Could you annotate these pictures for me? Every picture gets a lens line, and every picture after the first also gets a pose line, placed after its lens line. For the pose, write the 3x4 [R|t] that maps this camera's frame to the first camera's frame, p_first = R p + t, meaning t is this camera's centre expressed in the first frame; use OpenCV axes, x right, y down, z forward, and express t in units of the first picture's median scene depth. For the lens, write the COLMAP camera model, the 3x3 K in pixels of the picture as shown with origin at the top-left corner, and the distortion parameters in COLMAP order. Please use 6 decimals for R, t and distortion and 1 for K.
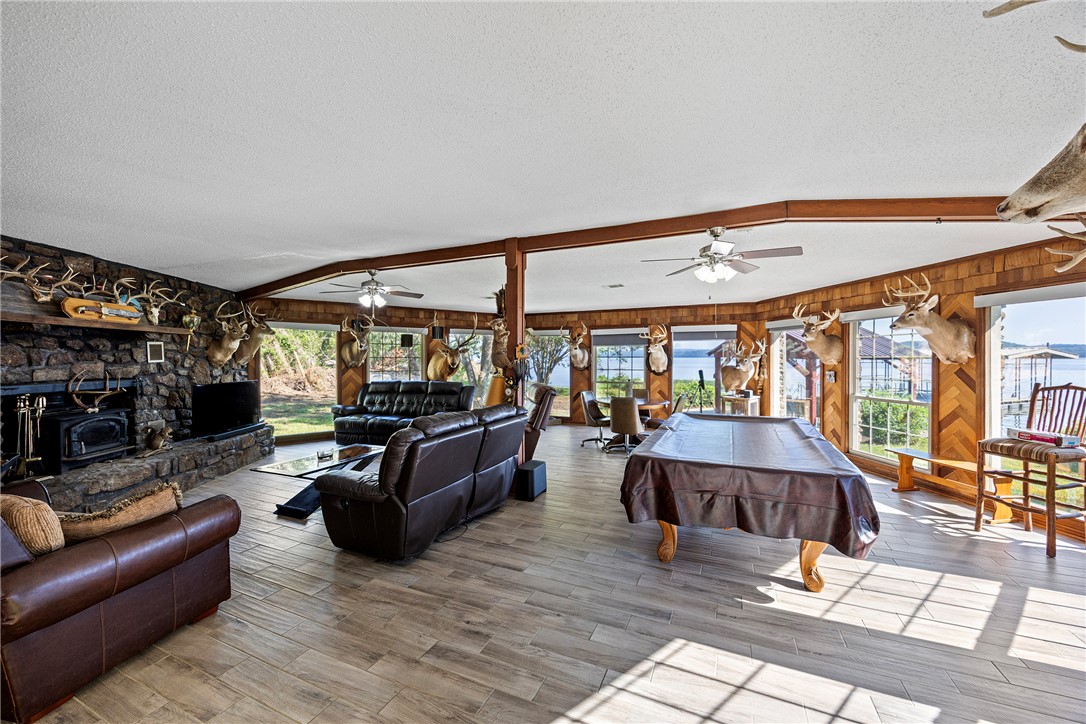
lens RADIAL K [[421.4, 0, 540.9], [0, 421.4, 359.8], [0, 0, 1]] dist [0.000694, -0.000294]
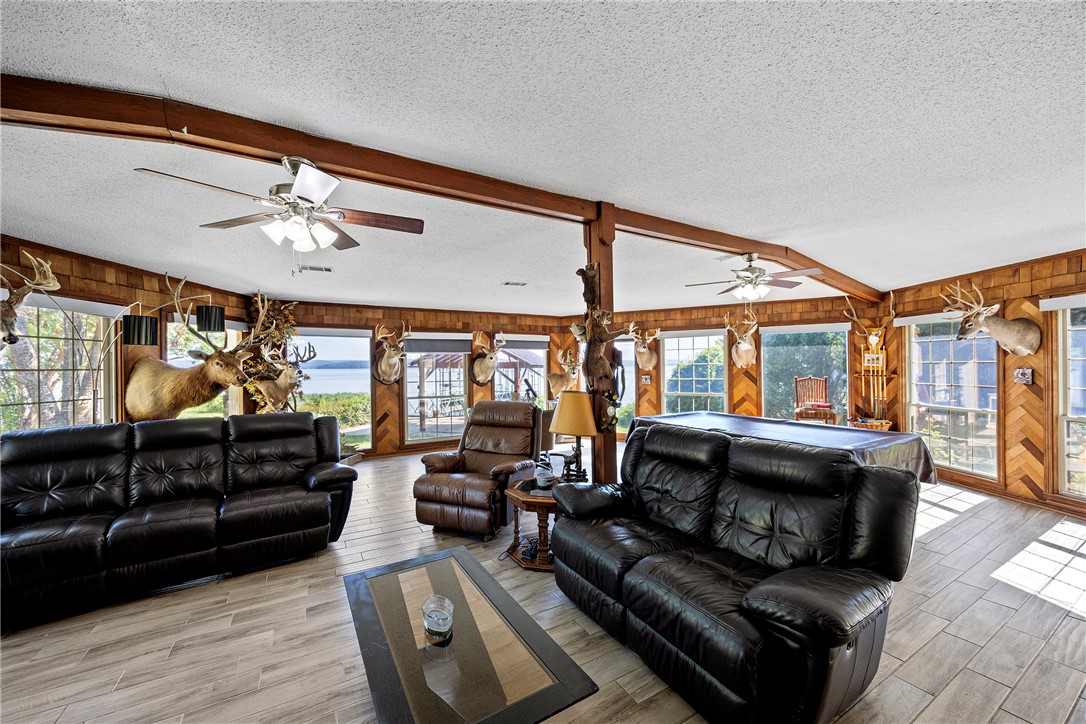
lens RADIAL K [[421.4, 0, 550.9], [0, 421.4, 363.8], [0, 0, 1]] dist [0.000694, -0.000294]
pose [[0.562838, -0.002451, 0.826564, -0.594098], [0.015396, 0.999853, -0.007518, -0.003798], [-0.826424, 0.016957, 0.562793, 0.538255]]
